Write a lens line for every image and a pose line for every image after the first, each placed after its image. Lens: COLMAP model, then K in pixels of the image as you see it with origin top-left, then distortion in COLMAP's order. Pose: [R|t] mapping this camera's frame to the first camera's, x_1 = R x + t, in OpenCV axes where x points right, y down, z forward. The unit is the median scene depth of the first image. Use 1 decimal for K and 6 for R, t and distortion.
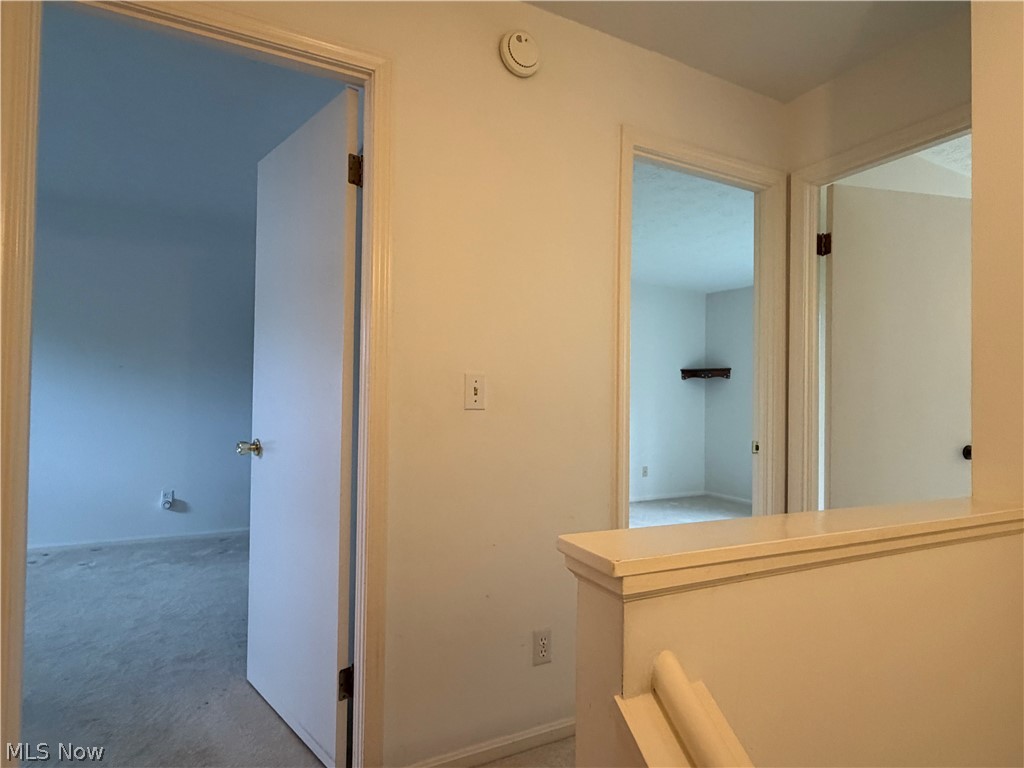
lens RADIAL K [[567.3, 0, 509.6], [0, 567.3, 386.0], [0, 0, 1]] dist [0.002789, -0.003580]
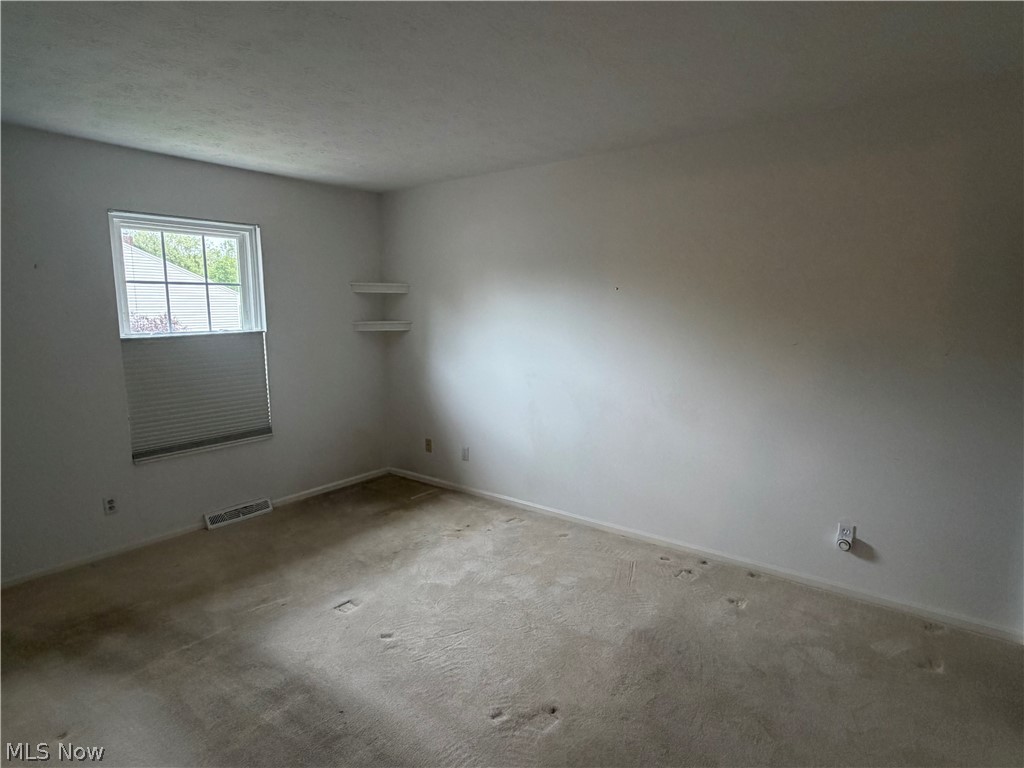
lens RADIAL K [[567.3, 0, 512.3], [0, 567.3, 386.4], [0, 0, 1]] dist [0.002789, -0.003580]
pose [[0.424840, 0.118636, -0.897461, -0.176439], [0.031616, 0.988826, 0.145680, -0.096905], [0.904716, -0.090265, 0.416342, 0.361340]]
